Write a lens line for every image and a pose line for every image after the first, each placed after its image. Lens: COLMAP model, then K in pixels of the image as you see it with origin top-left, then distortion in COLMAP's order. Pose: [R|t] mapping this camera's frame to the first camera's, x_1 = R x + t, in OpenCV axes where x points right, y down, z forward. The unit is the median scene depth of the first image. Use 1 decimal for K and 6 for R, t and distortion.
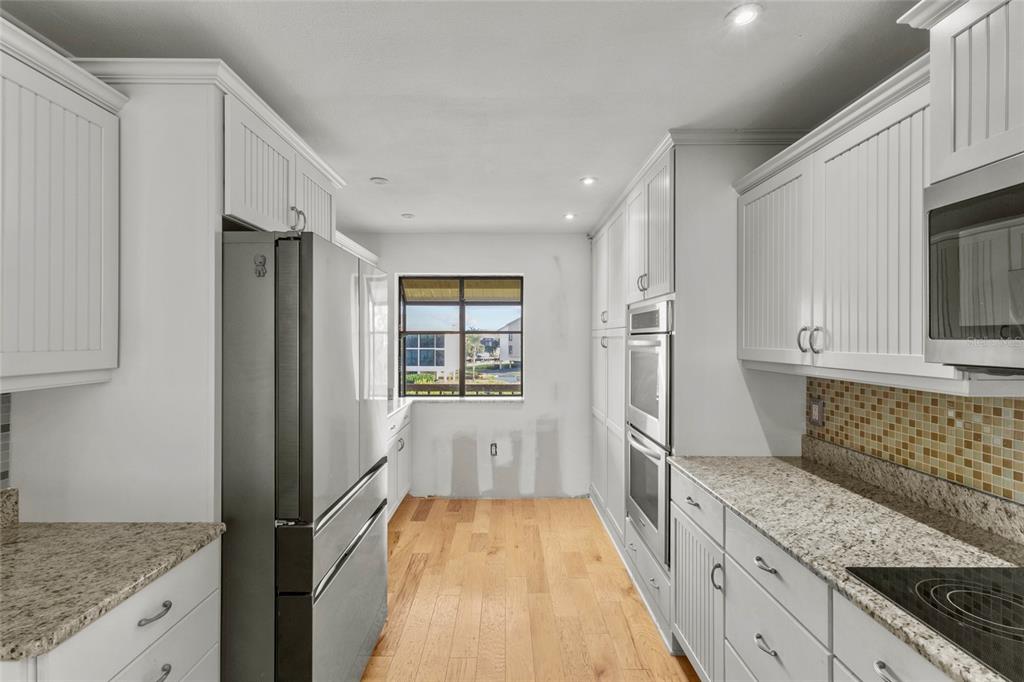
lens RADIAL K [[470.6, 0, 510.3], [0, 470.6, 339.1], [0, 0, 1]] dist [0.004285, 0.000387]
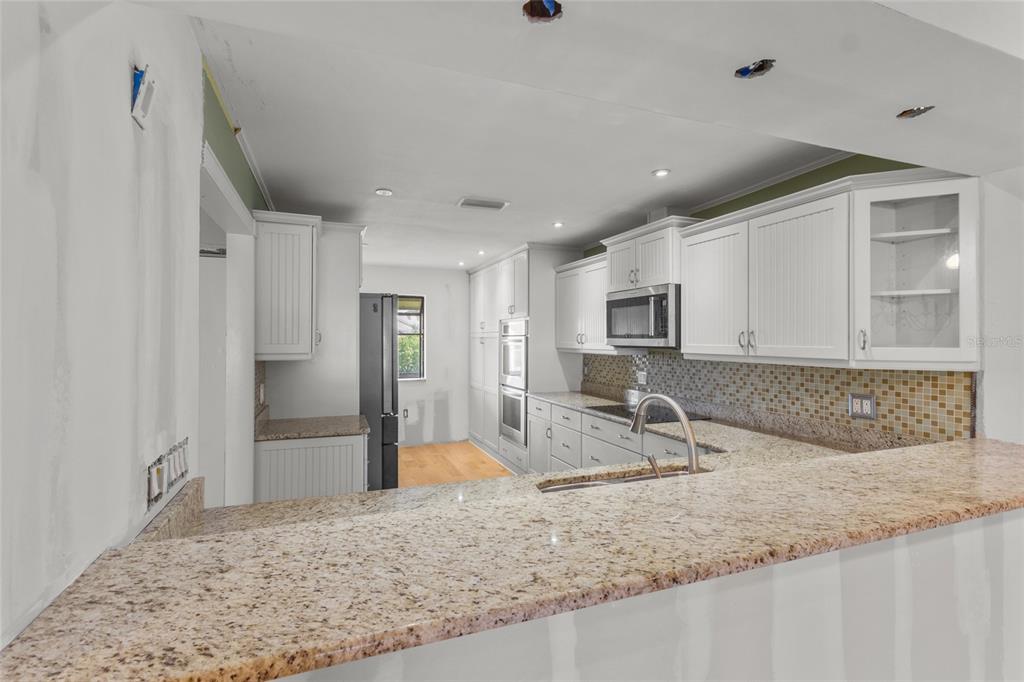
lens RADIAL K [[470.6, 0, 511.5], [0, 470.6, 340.4], [0, 0, 1]] dist [0.004285, 0.000387]
pose [[0.934161, -0.000487, 0.356852, -0.467003], [-0.000187, 0.999998, 0.001852, 0.003911], [-0.356853, -0.001797, 0.934159, -0.927071]]
